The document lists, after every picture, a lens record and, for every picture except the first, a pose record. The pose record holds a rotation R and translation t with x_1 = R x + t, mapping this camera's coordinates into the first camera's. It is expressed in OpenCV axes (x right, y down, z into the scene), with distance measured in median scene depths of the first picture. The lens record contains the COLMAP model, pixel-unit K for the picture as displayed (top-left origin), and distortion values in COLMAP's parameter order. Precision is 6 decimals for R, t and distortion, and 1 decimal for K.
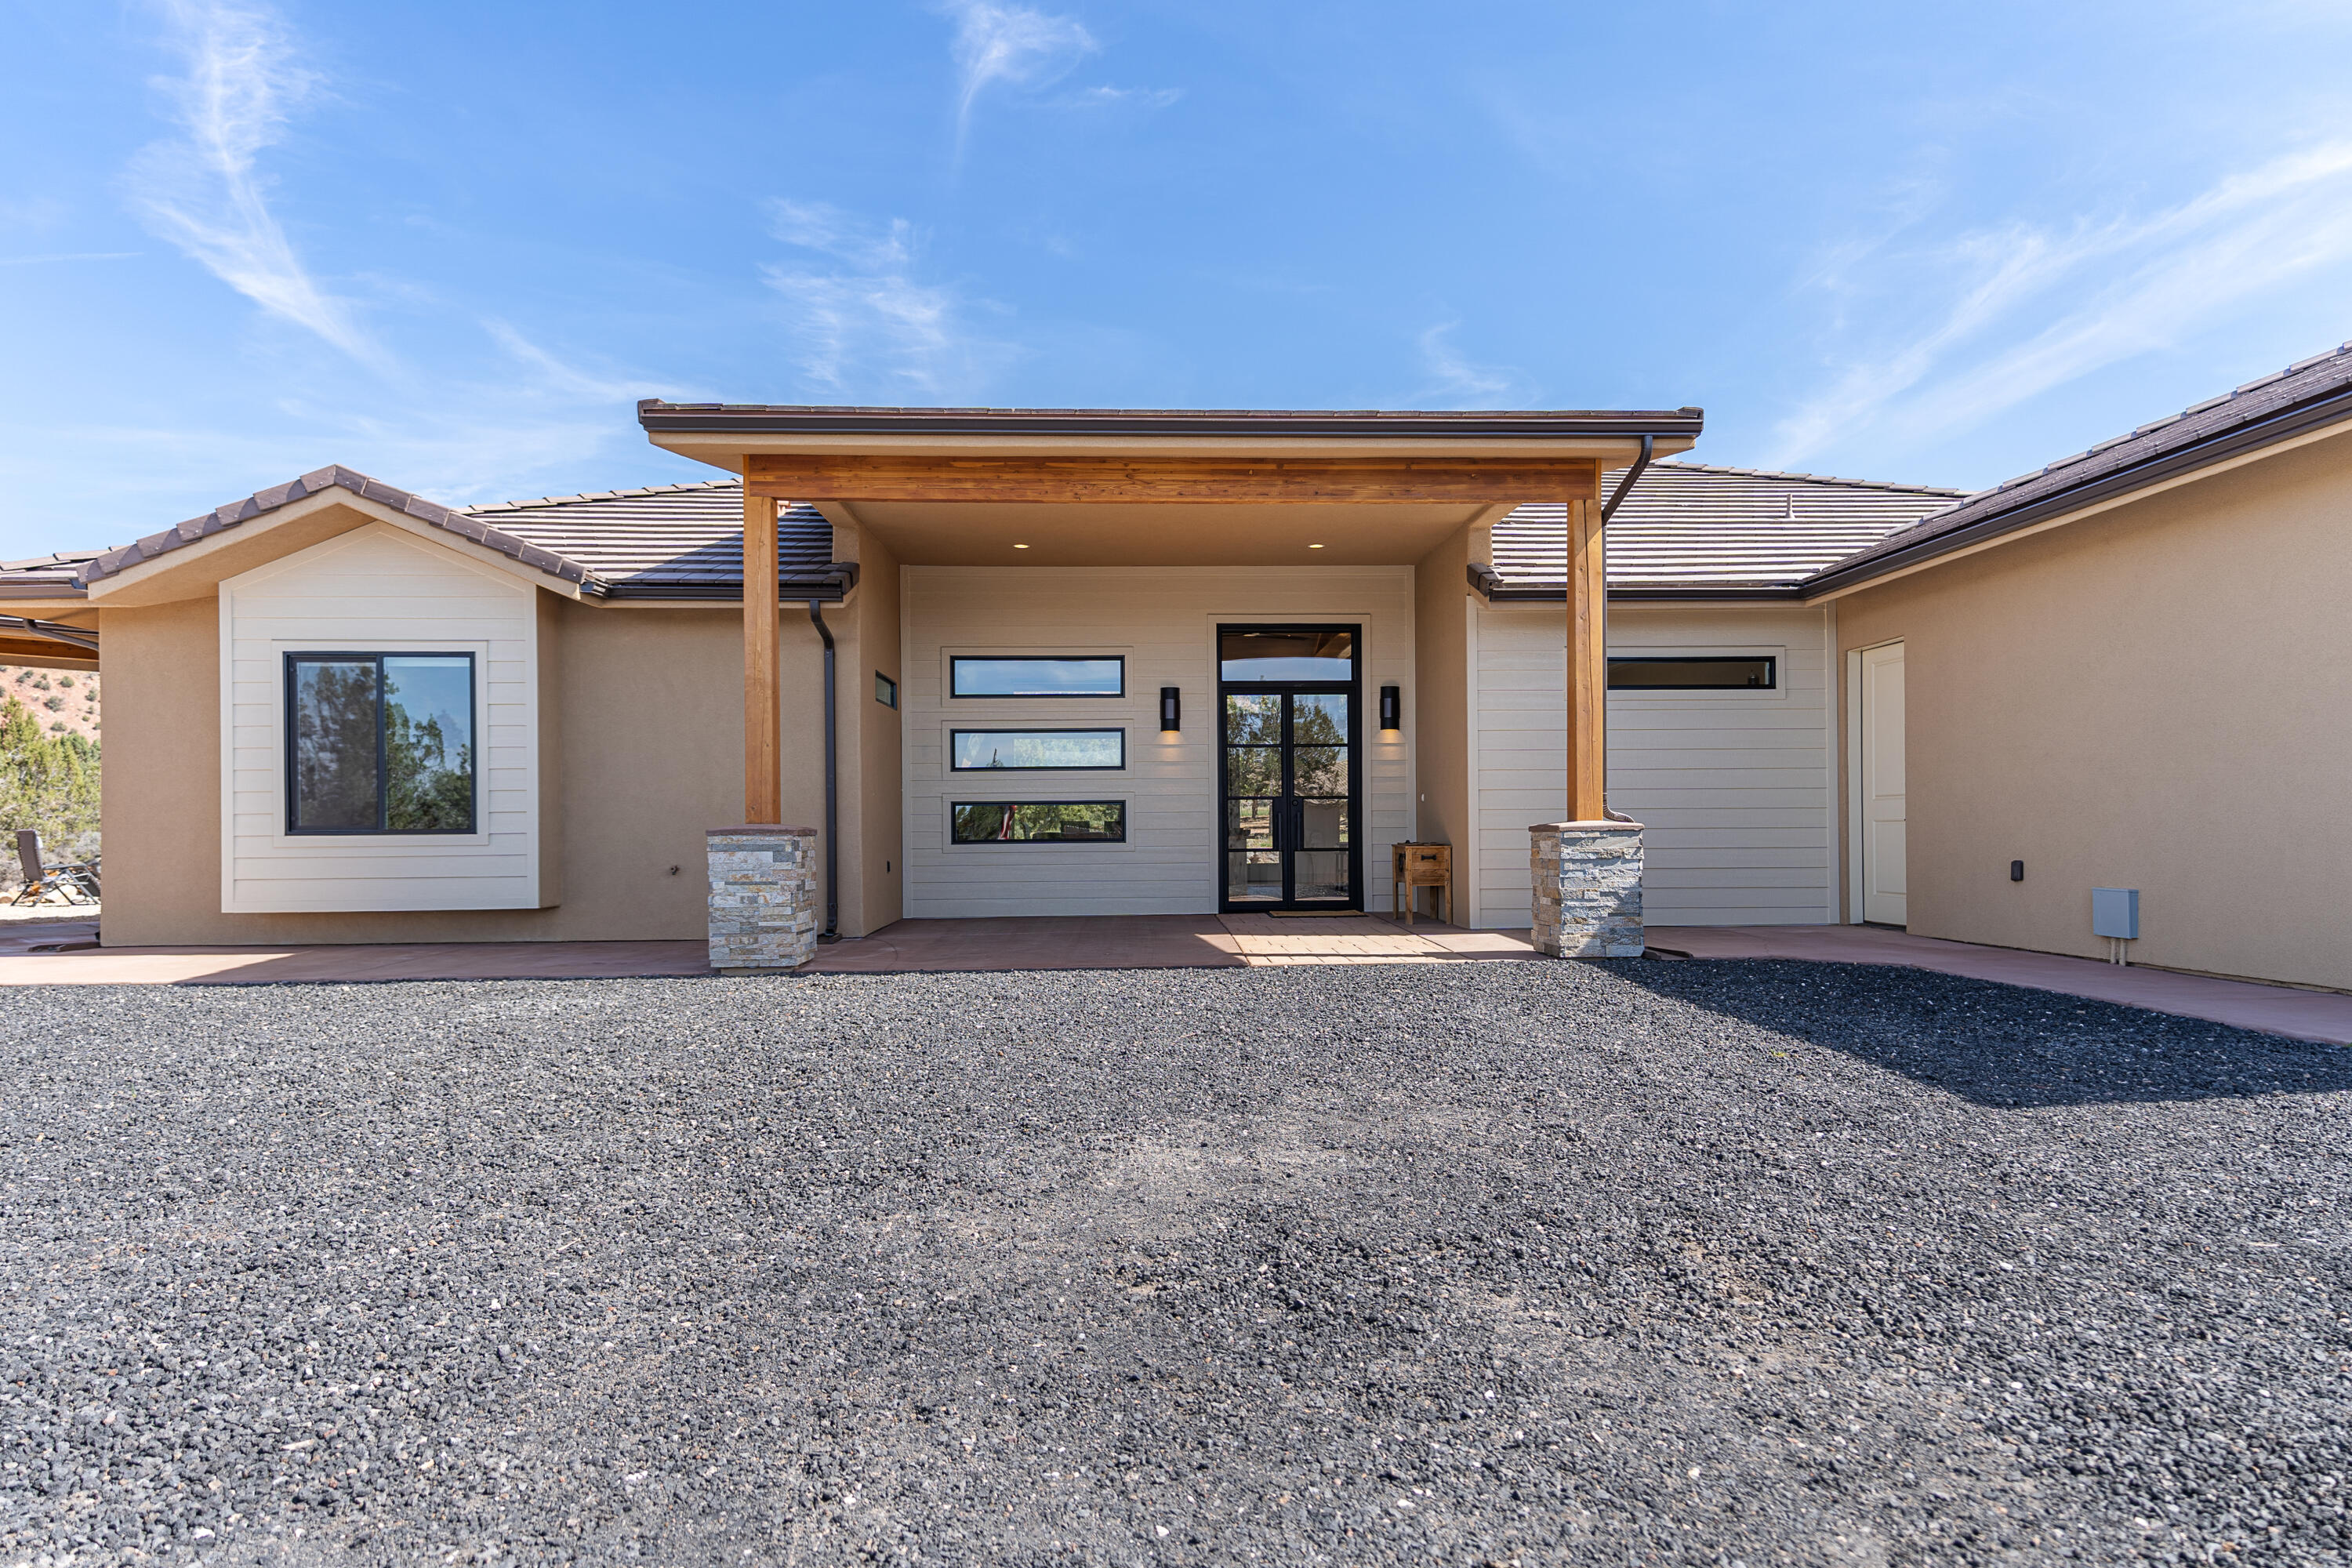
lens RADIAL K [[1361.5, 0, 1176.0], [0, 1361.5, 784.0], [0, 0, 1]] dist [0.057222, 0.000307]
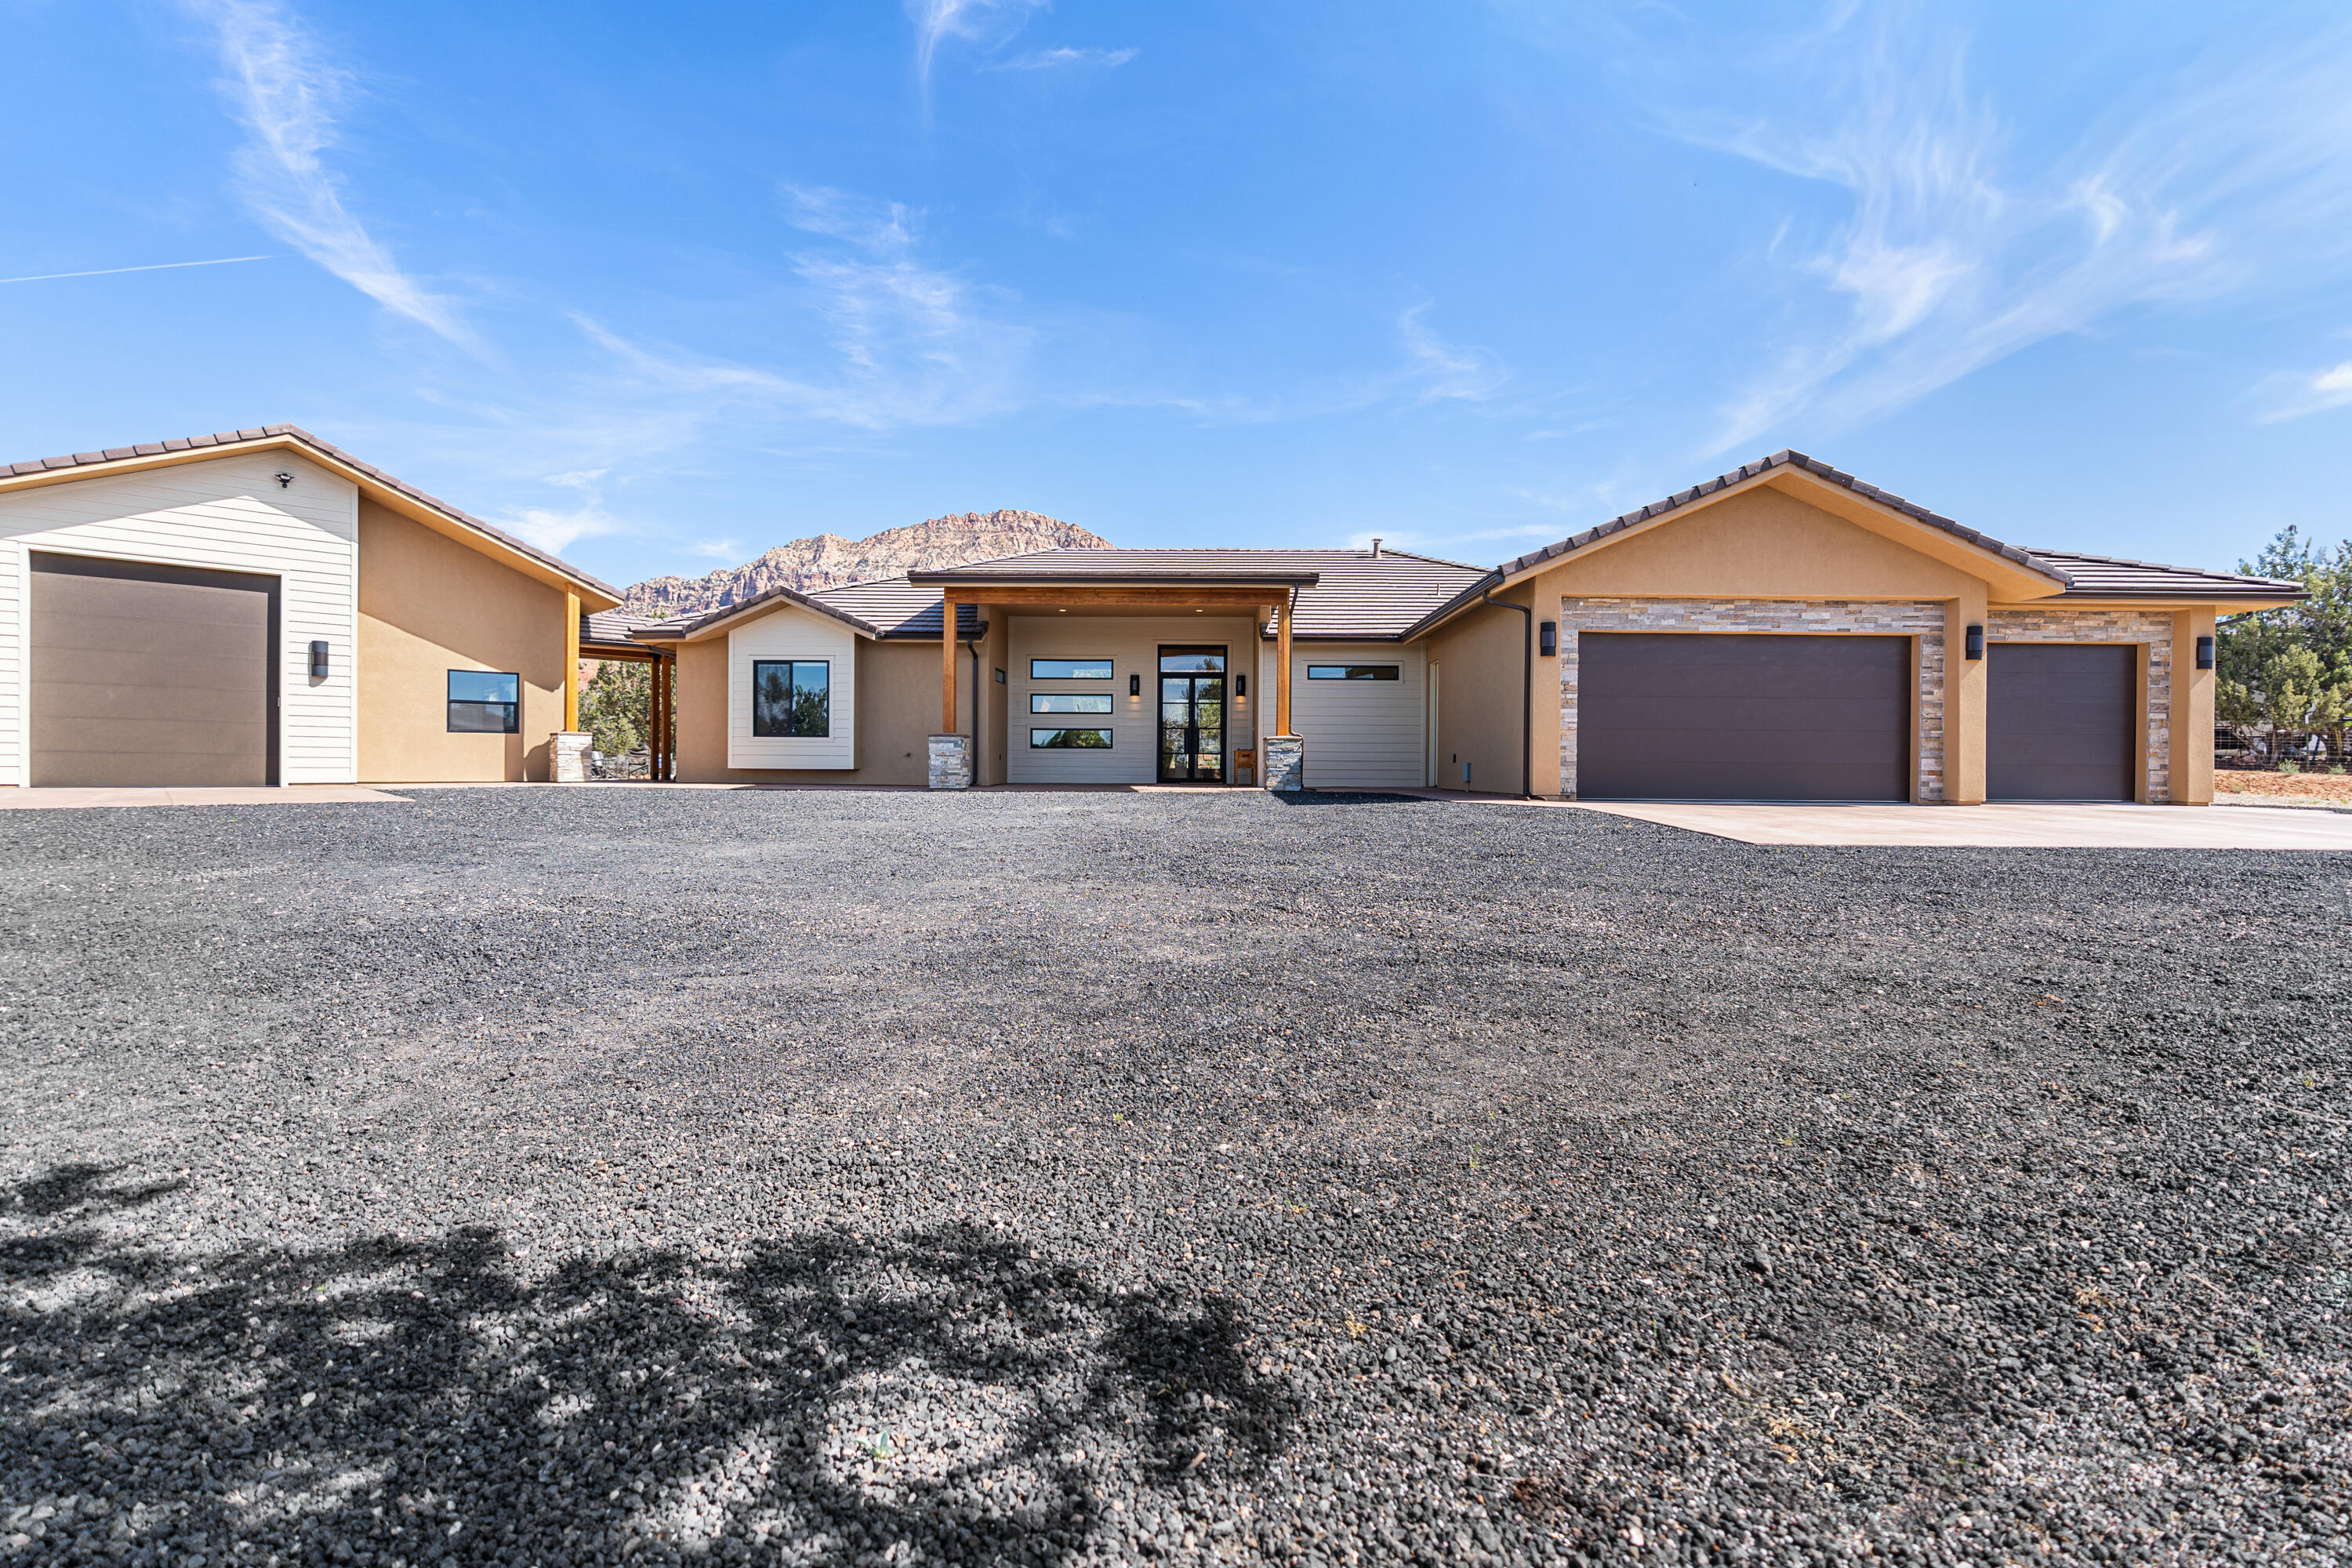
lens RADIAL K [[1075.0, 0, 1191.0], [0, 1075.0, 743.7], [0, 0, 1]] dist [-0.001171, -0.000027]
pose [[0.998984, 0.012863, -0.043191, 0.193641], [-0.012336, 0.999846, 0.012442, 0.016544], [0.043344, -0.011896, 0.998989, -0.812878]]
